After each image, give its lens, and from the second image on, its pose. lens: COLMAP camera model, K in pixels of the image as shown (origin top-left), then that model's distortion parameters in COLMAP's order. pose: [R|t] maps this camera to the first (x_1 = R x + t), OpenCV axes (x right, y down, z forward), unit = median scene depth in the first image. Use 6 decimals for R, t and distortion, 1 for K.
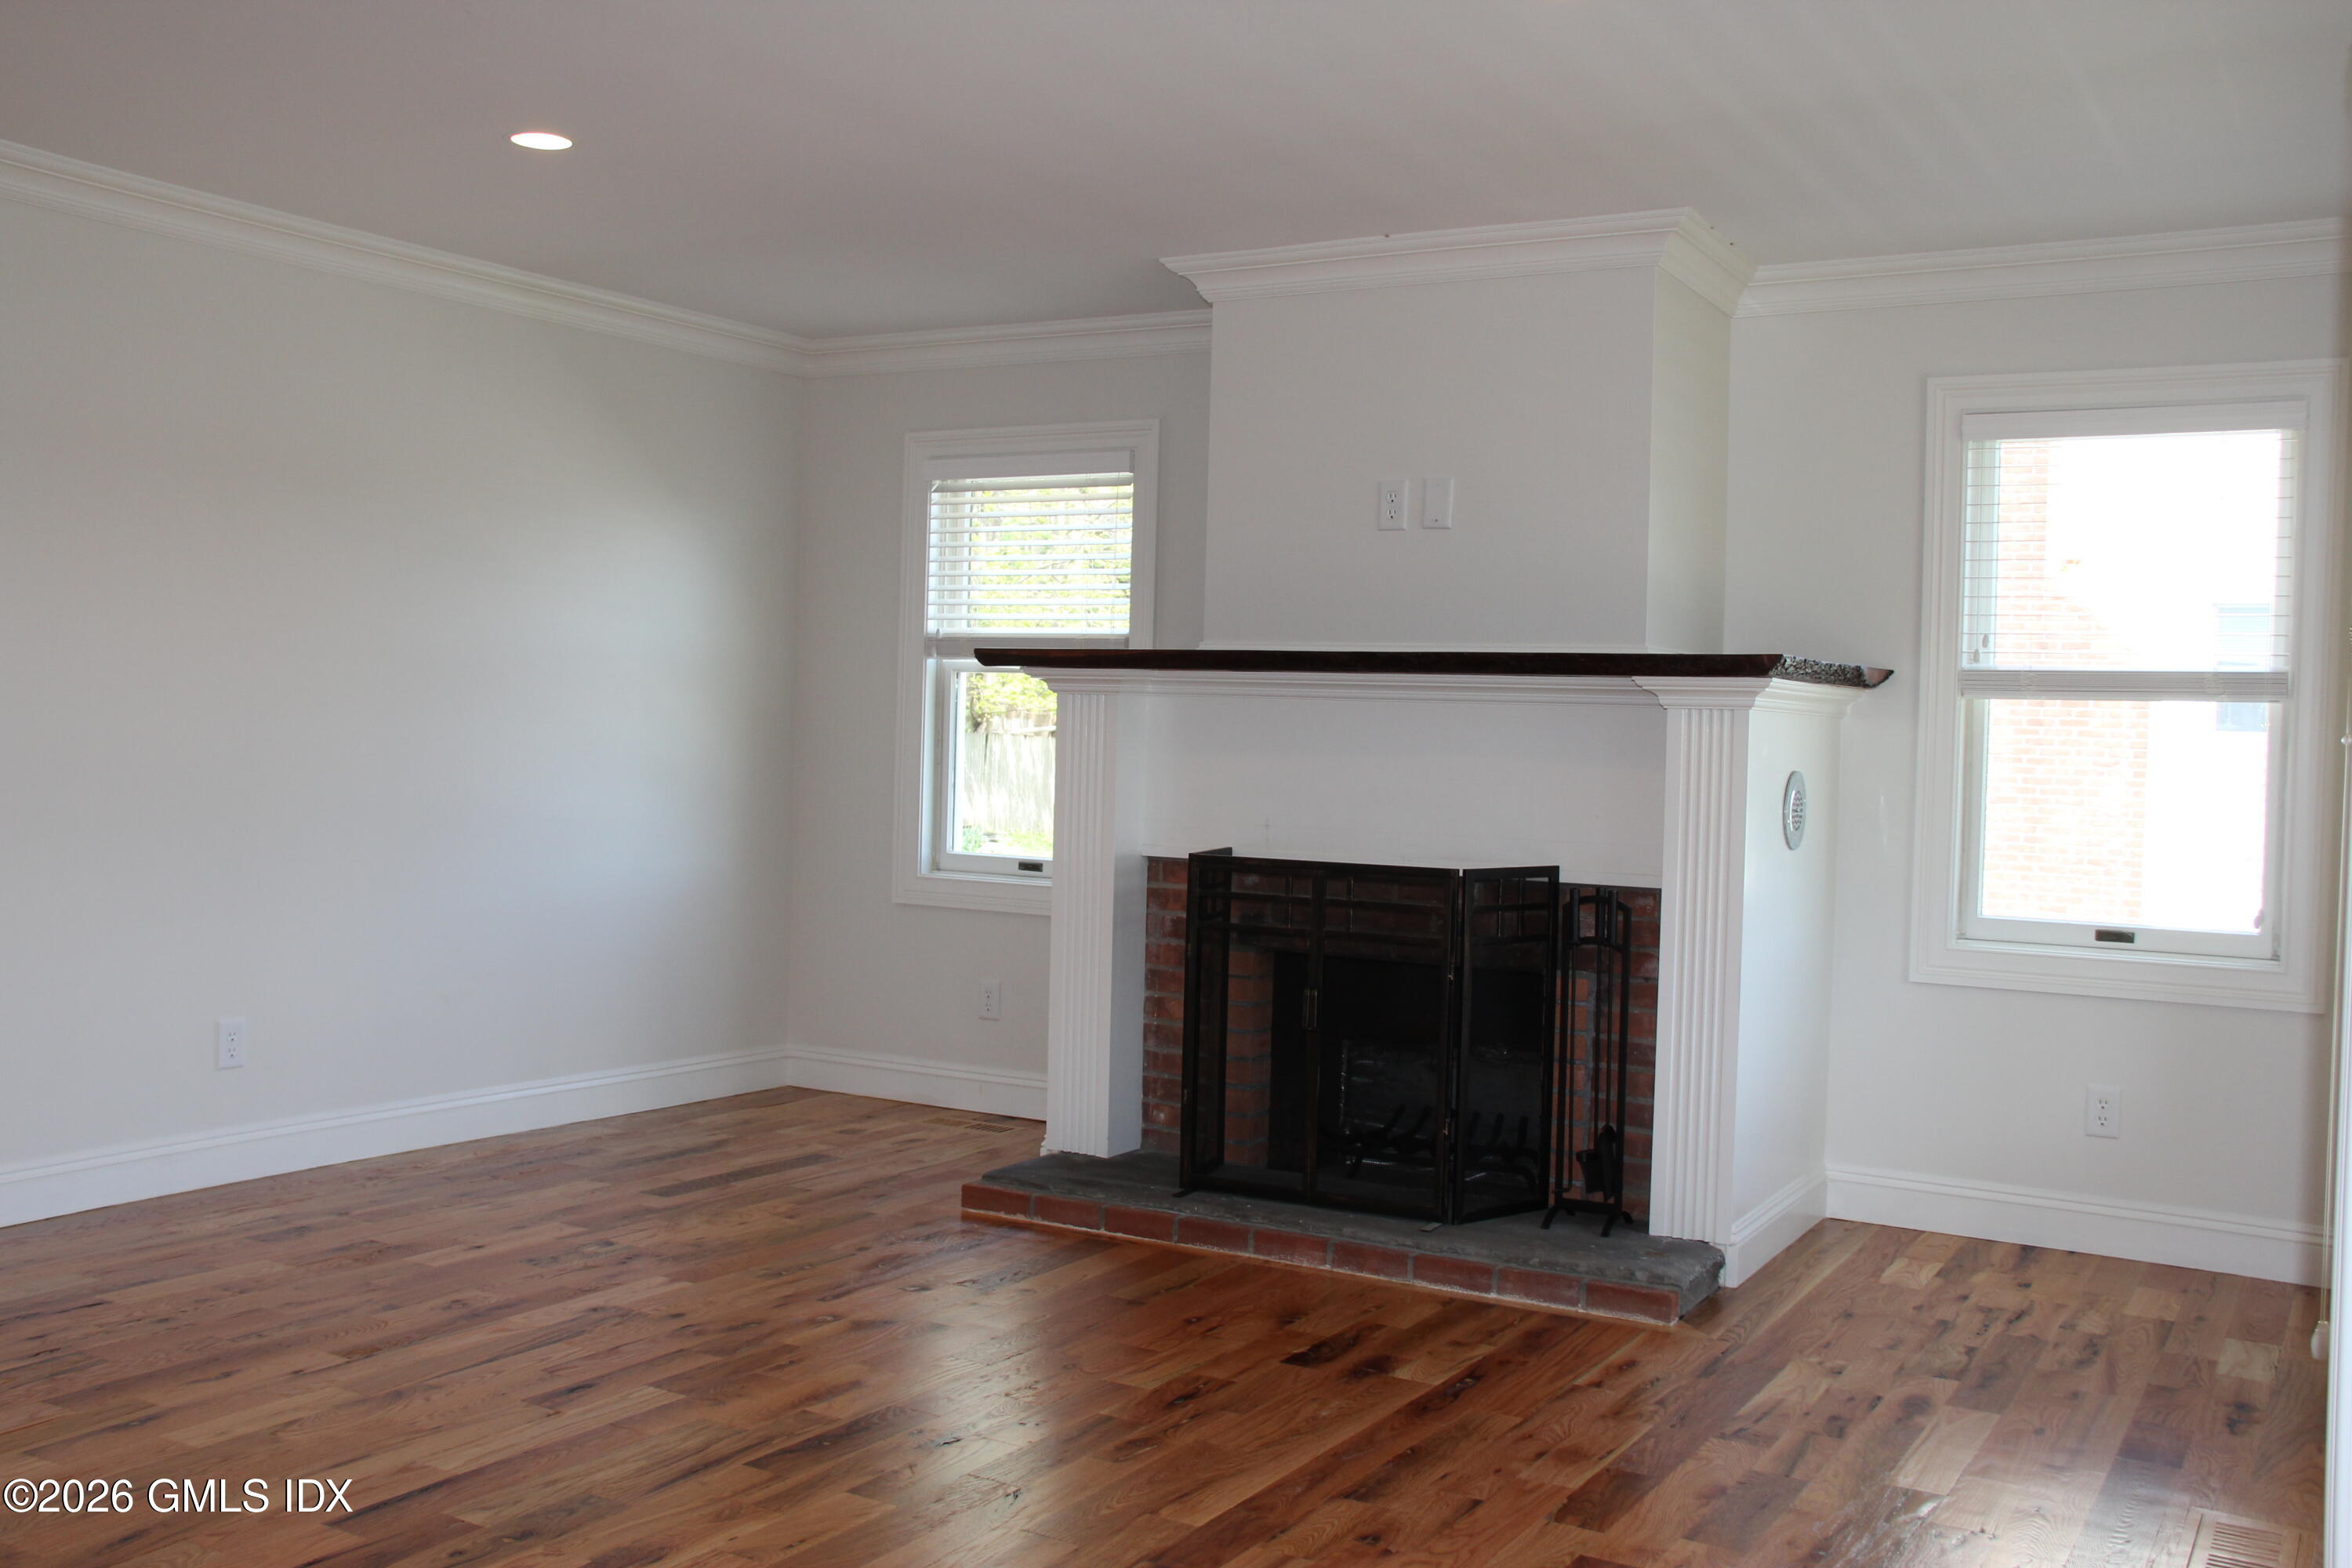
lens RADIAL K [[2248.5, 0, 1176.0], [0, 2248.5, 784.0], [0, 0, 1]] dist [-0.060237, 0.005612]
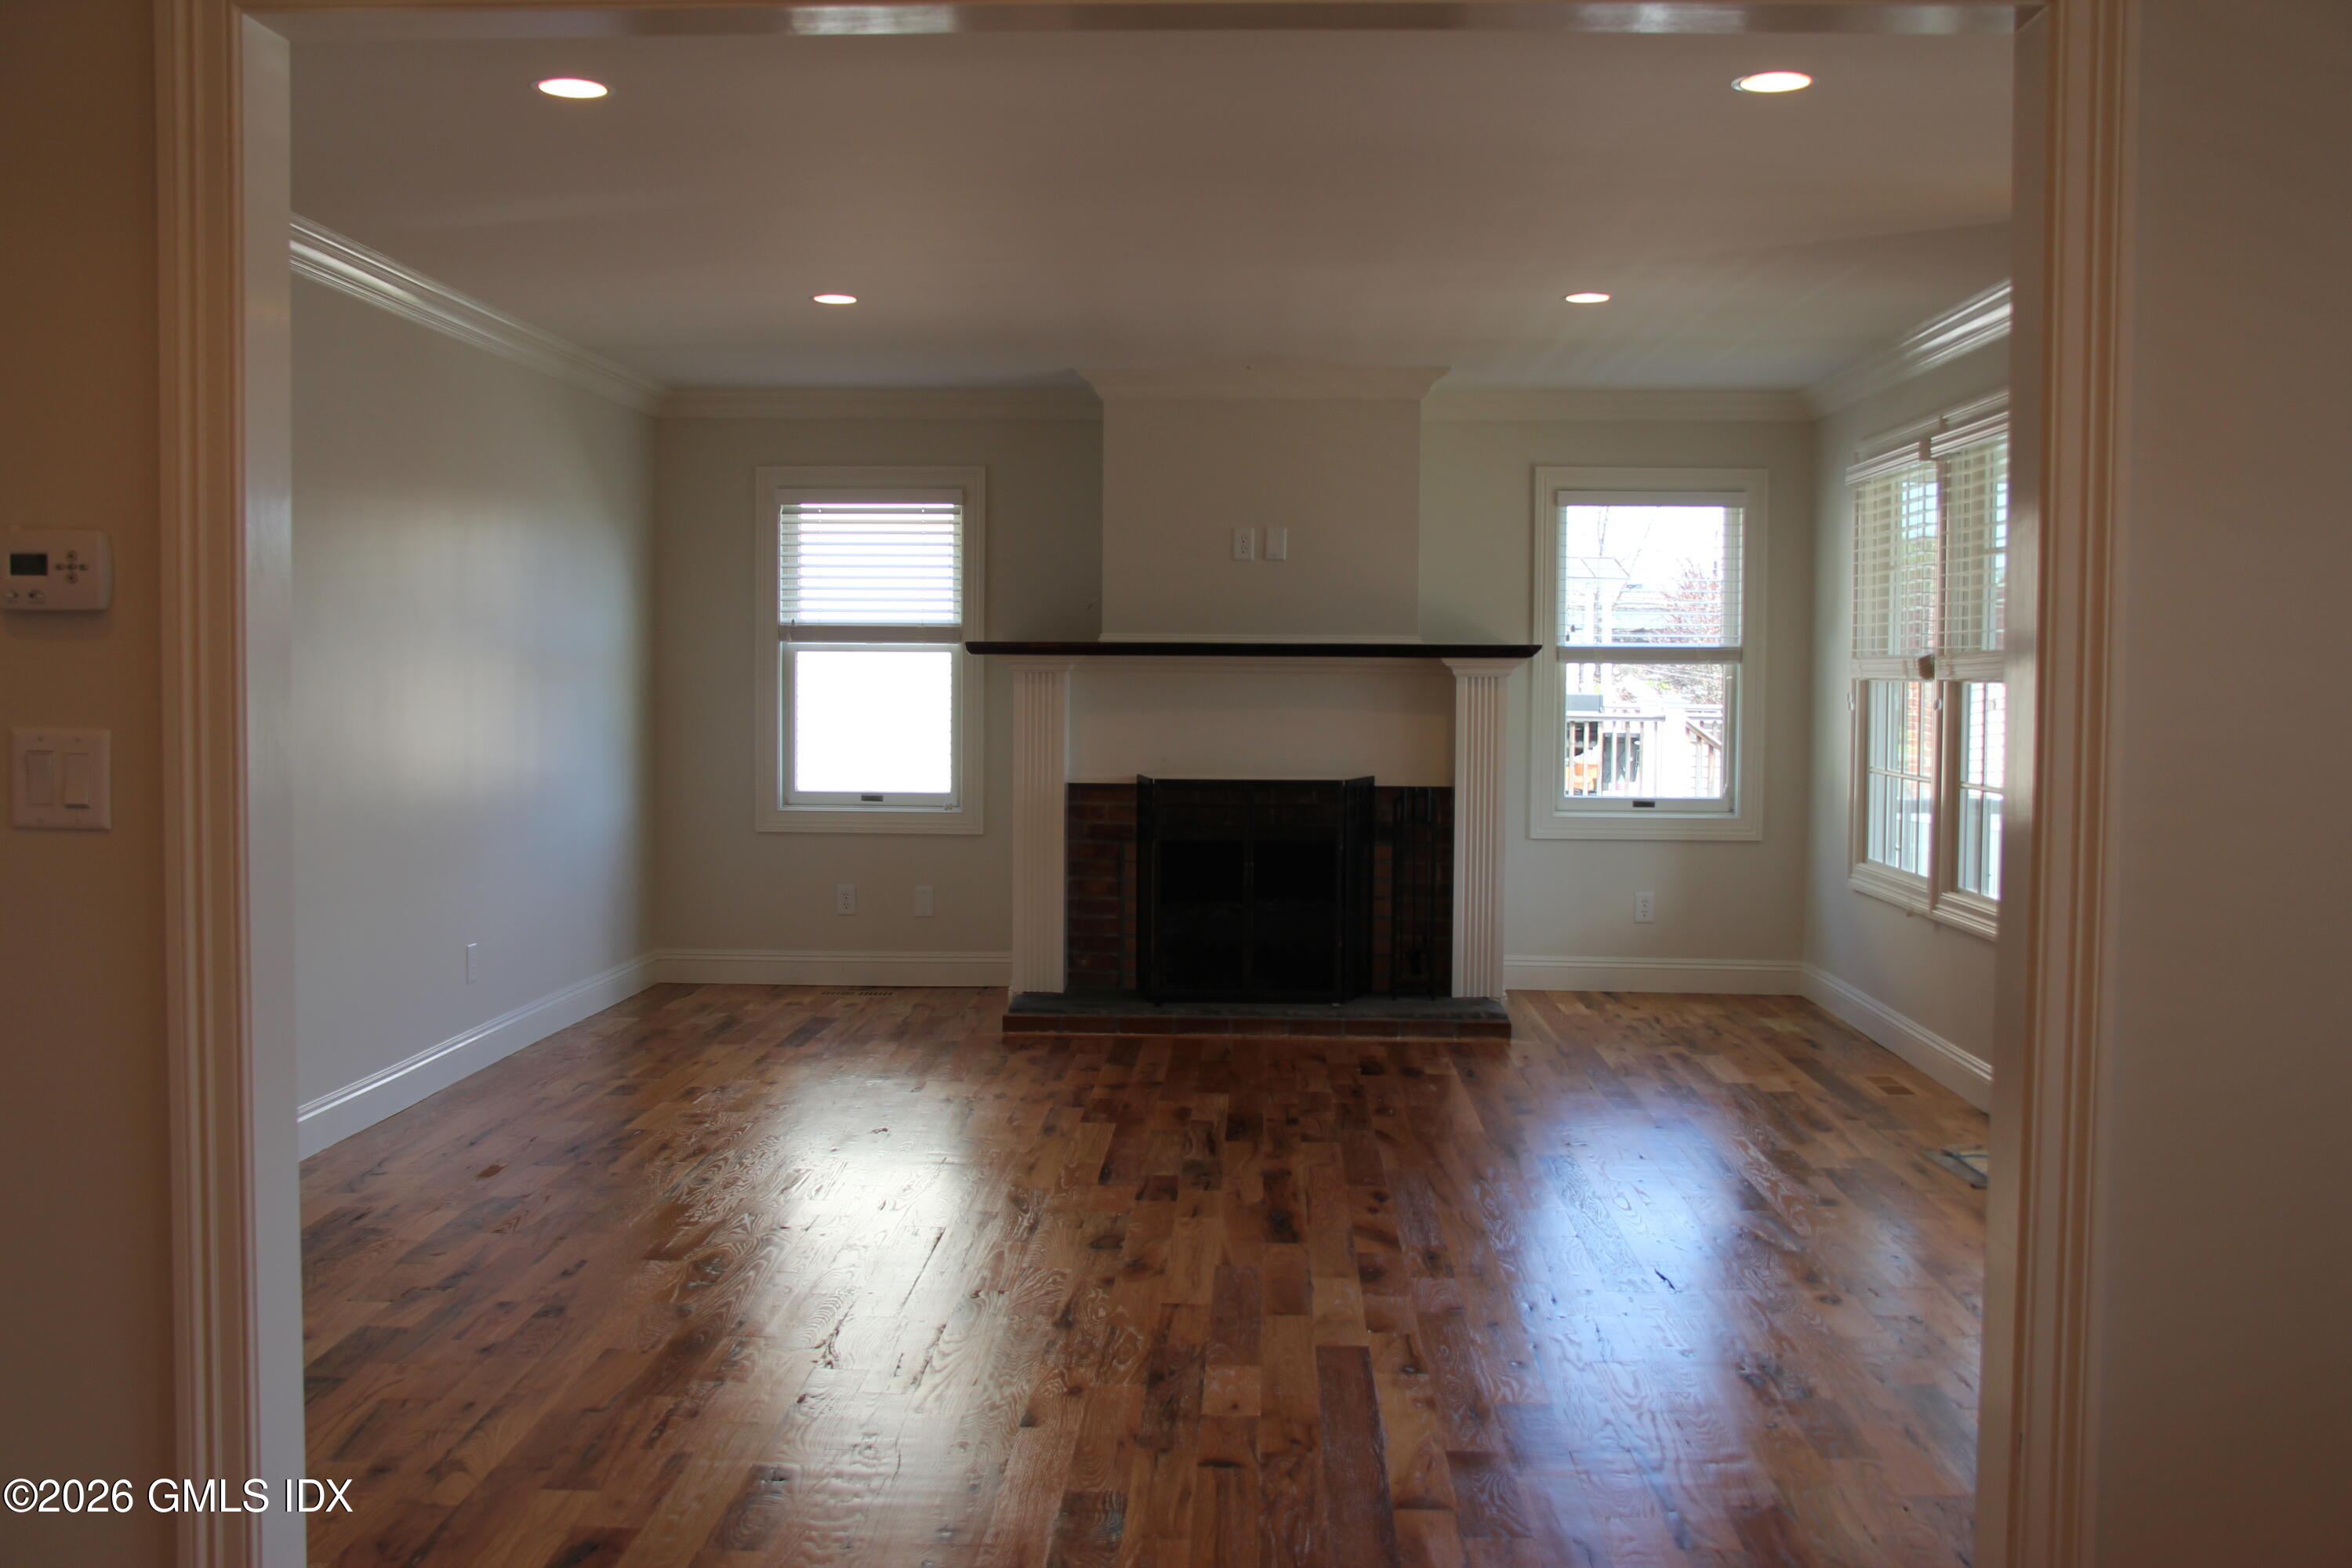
lens RADIAL K [[2248.5, 0, 1176.0], [0, 2248.5, 784.0], [0, 0, 1]] dist [-0.060237, 0.005612]
pose [[0.874015, -0.045591, 0.483756, -0.693803], [0.029387, 0.998726, 0.041030, -0.026599], [-0.485010, -0.021644, 0.874241, -0.313635]]
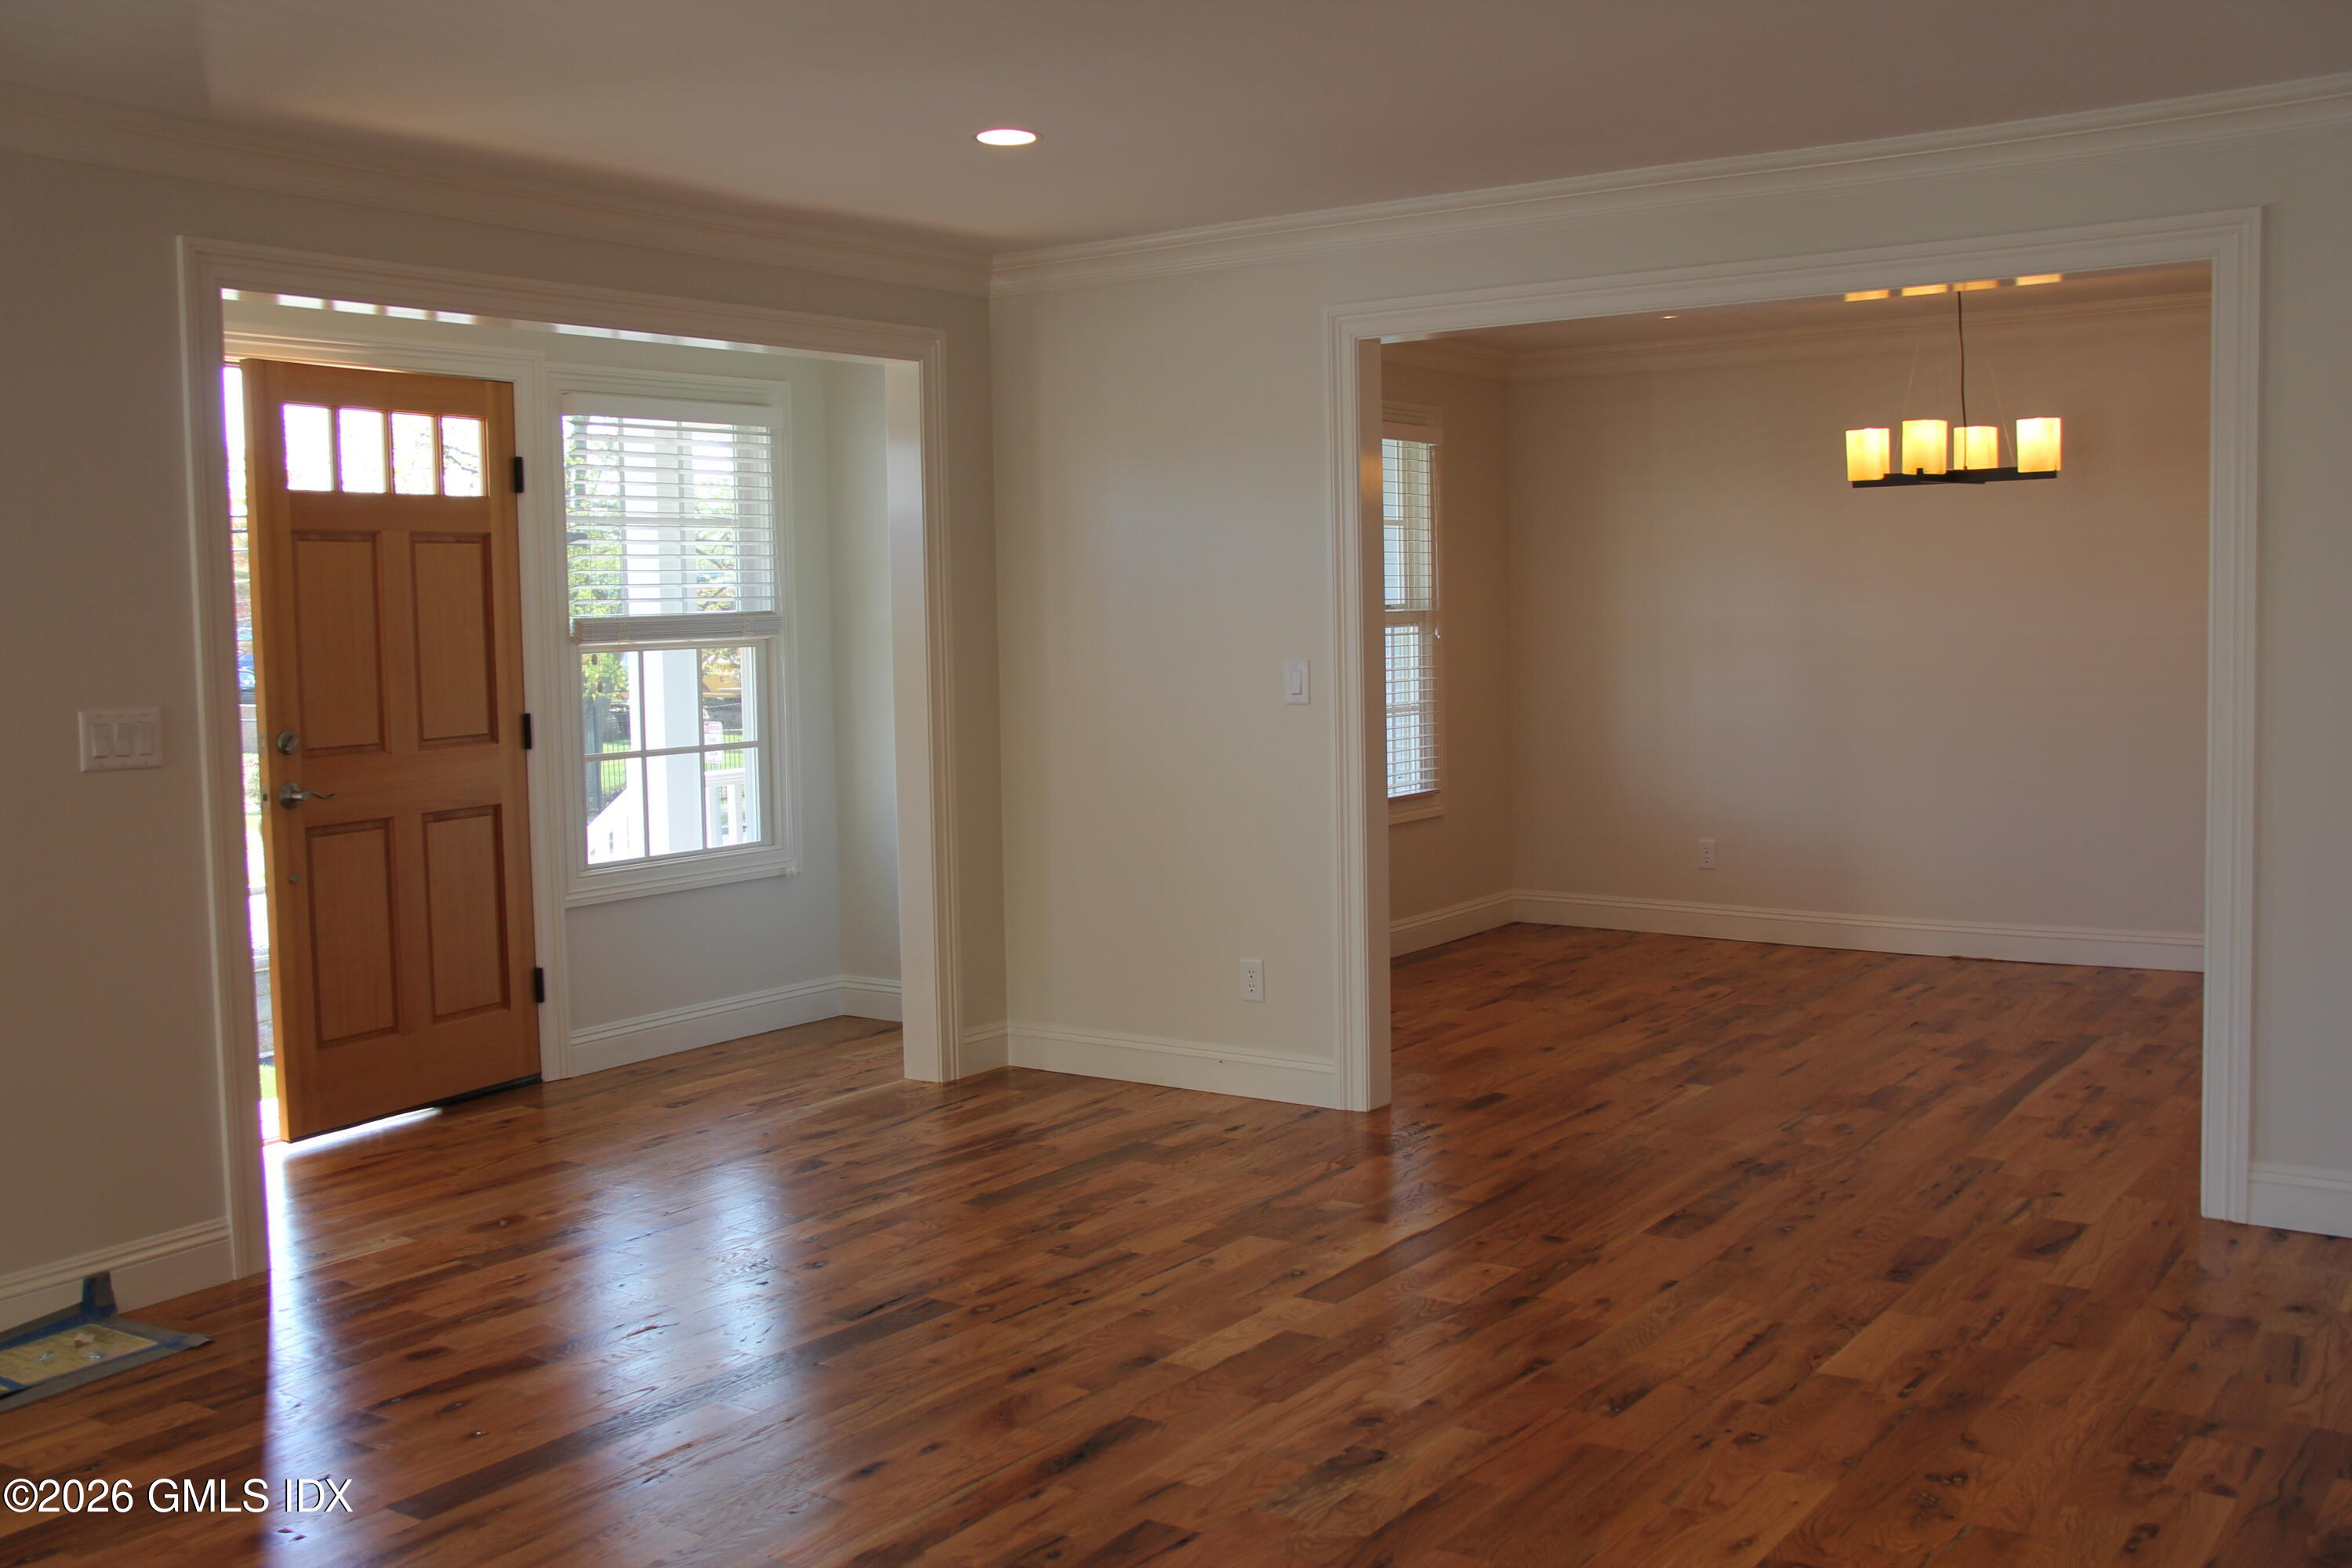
lens RADIAL K [[2248.5, 0, 1176.0], [0, 2248.5, 784.0], [0, 0, 1]] dist [-0.060237, 0.005612]
pose [[-0.998879, -0.008240, 0.046607, 0.121414], [-0.003829, 0.995569, 0.093958, -0.084131], [-0.047175, 0.093674, -0.994485, 2.389175]]
